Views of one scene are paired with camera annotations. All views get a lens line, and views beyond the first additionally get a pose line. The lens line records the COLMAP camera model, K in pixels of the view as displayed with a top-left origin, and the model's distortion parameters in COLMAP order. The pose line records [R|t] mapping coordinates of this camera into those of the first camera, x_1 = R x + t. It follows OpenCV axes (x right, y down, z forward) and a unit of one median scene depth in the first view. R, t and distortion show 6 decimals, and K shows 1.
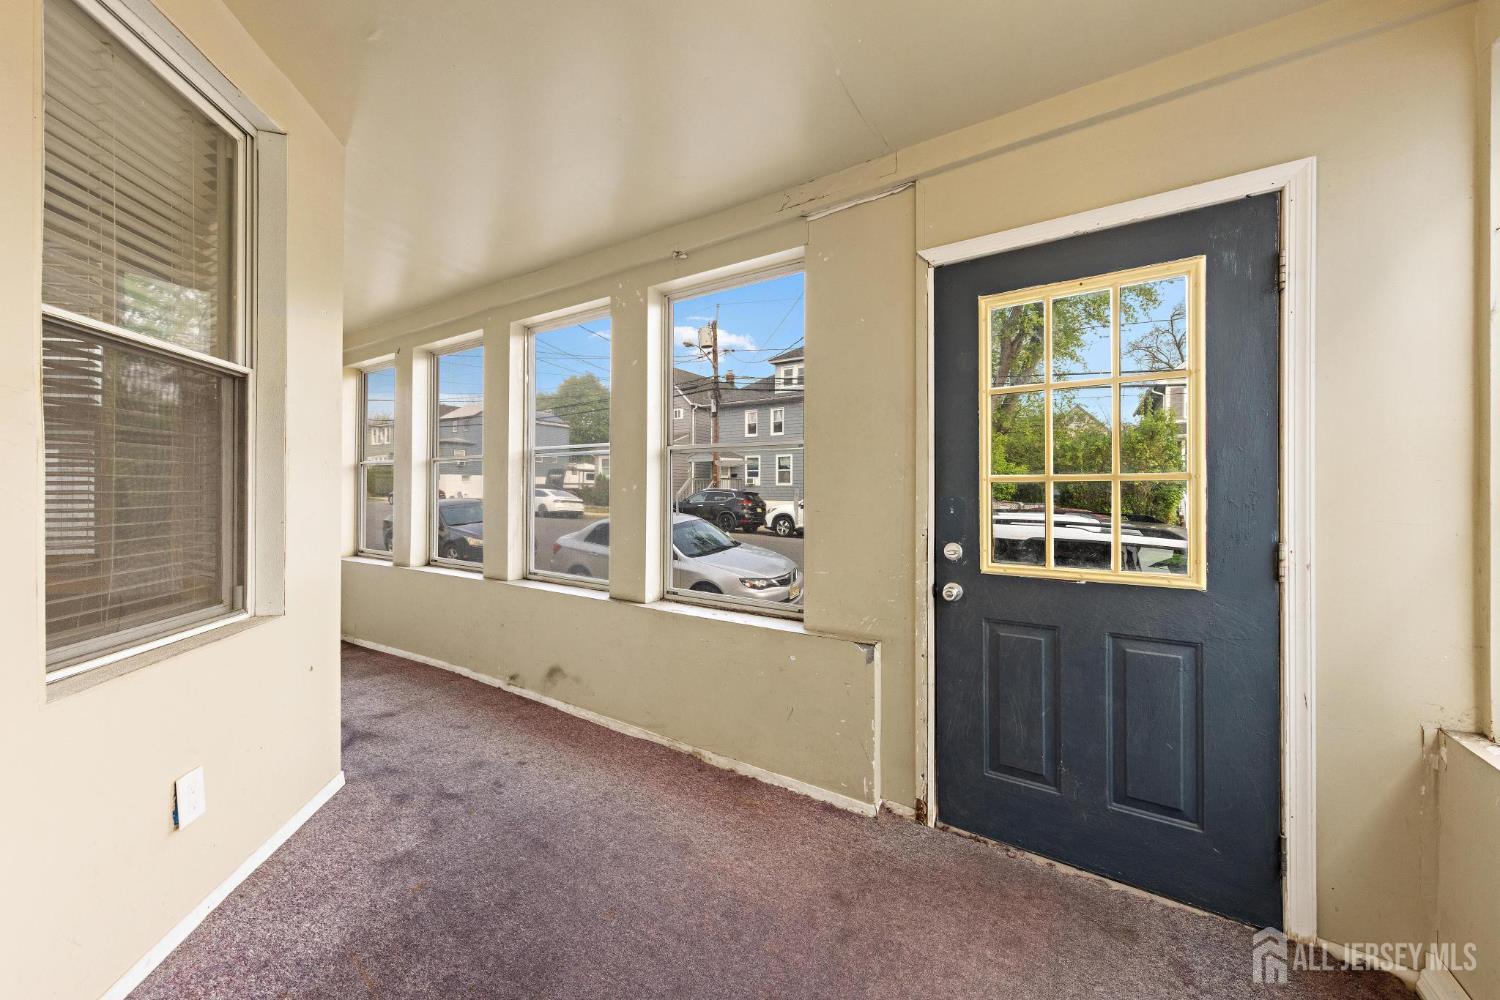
lens RADIAL K [[532.0, 0, 743.2], [0, 532.0, 500.9], [0, 0, 1]] dist [-0.002112, -0.000105]
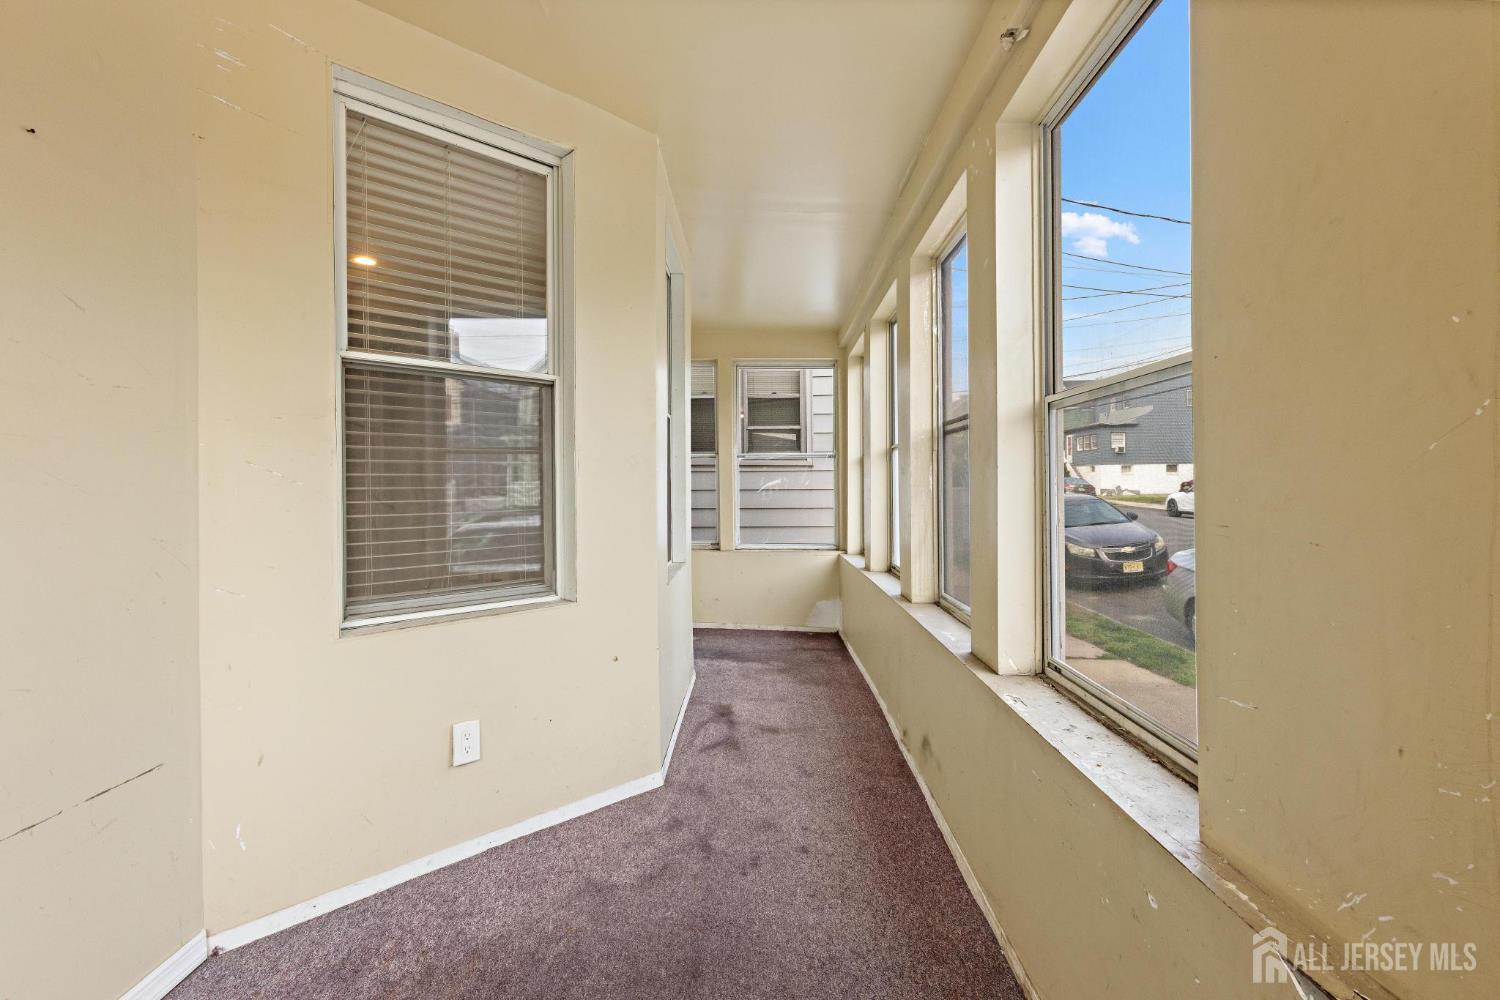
lens RADIAL K [[650.7, 0, 754.6], [0, 650.7, 490.3], [0, 0, 1]] dist [-0.000633, 0.000195]
pose [[0.519533, -0.004231, -0.854440, 0.402035], [-0.005208, 0.999953, -0.008119, 0.001295], [0.854435, 0.008668, 0.519487, 0.580716]]
